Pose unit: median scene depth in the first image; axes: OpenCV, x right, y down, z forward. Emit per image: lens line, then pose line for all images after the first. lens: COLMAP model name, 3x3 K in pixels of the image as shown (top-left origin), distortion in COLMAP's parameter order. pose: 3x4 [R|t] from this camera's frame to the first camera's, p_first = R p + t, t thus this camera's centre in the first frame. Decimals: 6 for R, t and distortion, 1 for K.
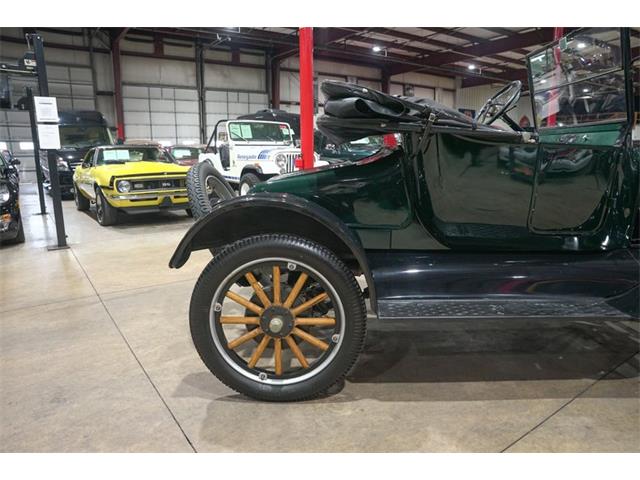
lens RADIAL K [[438.2, 0, 323.0], [0, 438.2, 242.4], [0, 0, 1]] dist [-0.136735, 0.105470]
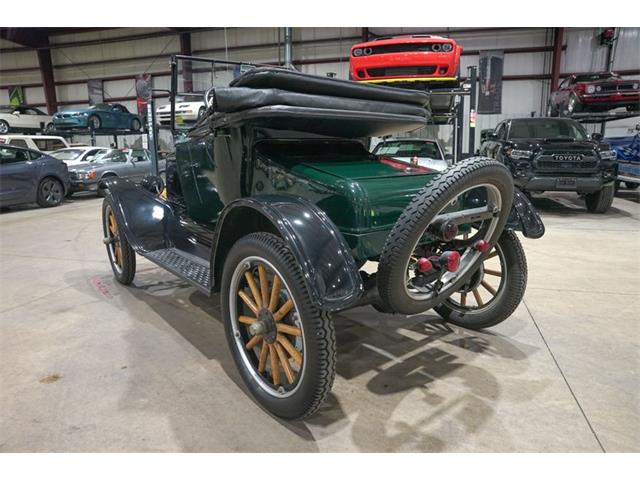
lens RADIAL K [[438.2, 0, 321.8], [0, 438.2, 238.9], [0, 0, 1]] dist [-0.136735, 0.105470]
pose [[-0.631105, -0.142217, 0.762549, -0.223683], [0.177436, 0.930518, 0.320394, -0.110684], [-0.755131, 0.337506, -0.562020, 0.546371]]
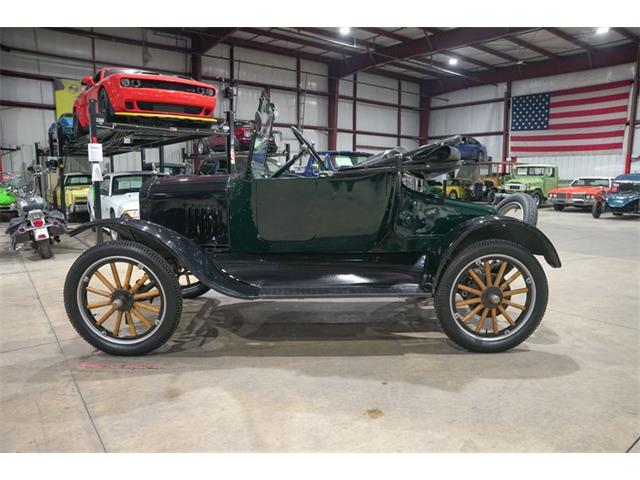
lens RADIAL K [[438.2, 0, 321.1], [0, 438.2, 238.8], [0, 0, 1]] dist [-0.136735, 0.105470]
pose [[-0.999137, 0.006807, -0.040984, 0.146712], [-0.007415, 0.941431, 0.337124, -0.172252], [0.040879, 0.337136, -0.940568, 0.790501]]
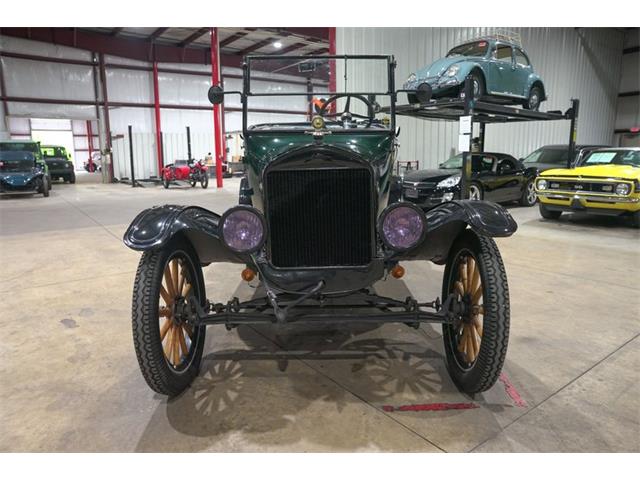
lens RADIAL K [[438.2, 0, 321.2], [0, 438.2, 241.8], [0, 0, 1]] dist [-0.136735, 0.105470]
pose [[0.011557, 0.197068, -0.980322, 0.575040], [-0.198535, 0.961321, 0.190908, -0.069921], [0.980026, 0.192421, 0.050235, 0.326789]]
